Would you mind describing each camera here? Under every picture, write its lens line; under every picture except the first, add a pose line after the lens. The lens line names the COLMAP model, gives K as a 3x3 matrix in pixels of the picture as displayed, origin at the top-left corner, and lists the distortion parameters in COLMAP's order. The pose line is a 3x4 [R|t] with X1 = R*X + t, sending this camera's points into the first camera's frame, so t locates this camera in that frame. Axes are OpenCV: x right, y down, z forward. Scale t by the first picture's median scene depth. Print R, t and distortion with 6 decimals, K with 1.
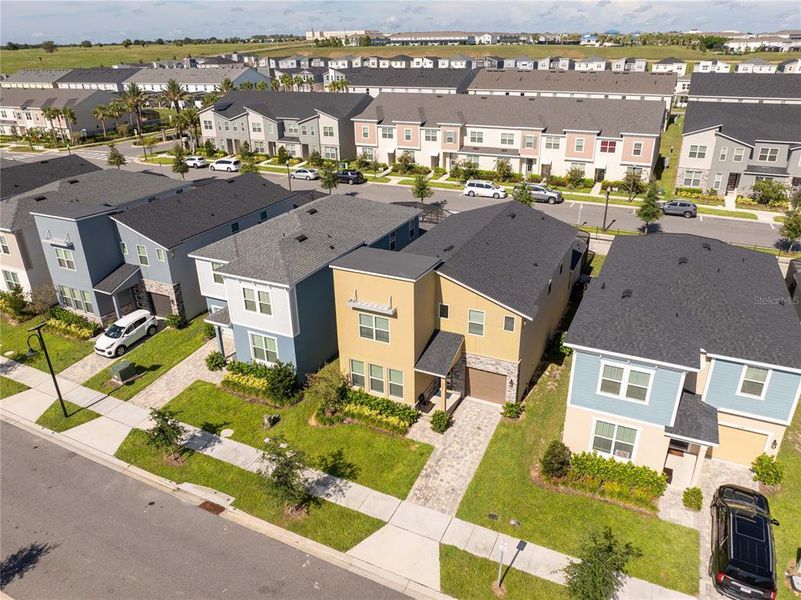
lens RADIAL K [[564.1, 0, 405.9], [0, 564.1, 296.2], [0, 0, 1]] dist [-0.039719, -0.000754]
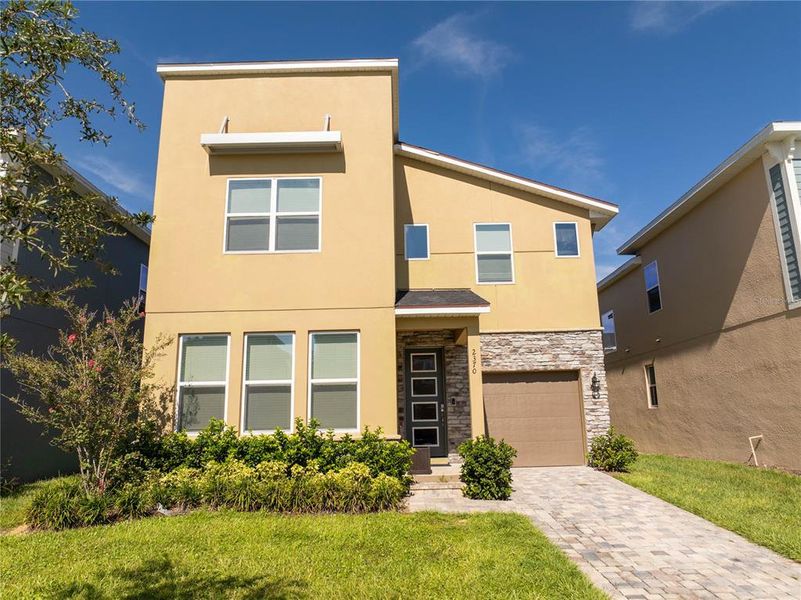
lens RADIAL K [[564.1, 0, 405.9], [0, 564.1, 296.2], [0, 0, 1]] dist [-0.039719, -0.000754]
pose [[0.900161, 0.092981, 0.425517, -0.127914], [0.185941, 0.801418, -0.568468, 0.318452], [-0.393874, 0.590834, 0.704116, 0.731380]]
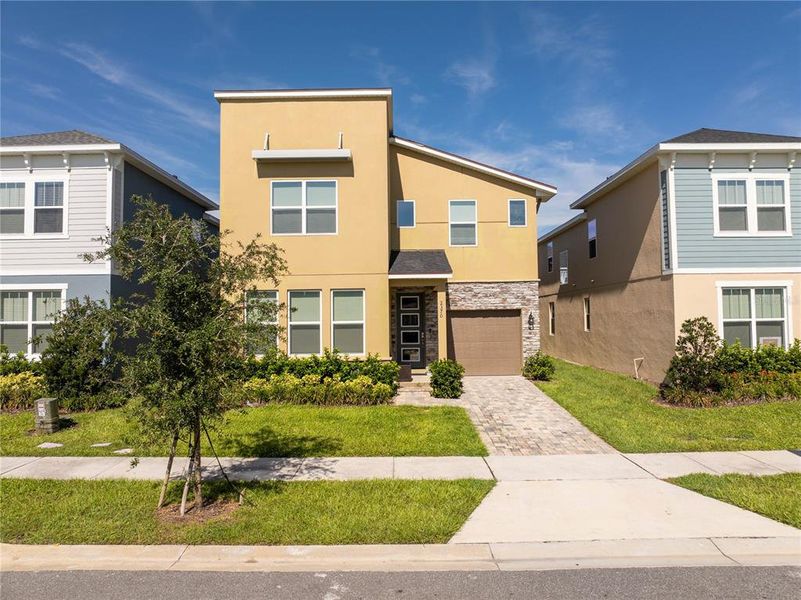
lens RADIAL K [[564.1, 0, 405.9], [0, 564.1, 296.2], [0, 0, 1]] dist [-0.039719, -0.000754]
pose [[0.899143, 0.023667, 0.437015, -0.196030], [0.179124, 0.891173, -0.416804, 0.361556], [-0.399320, 0.453046, 0.797052, 0.574649]]
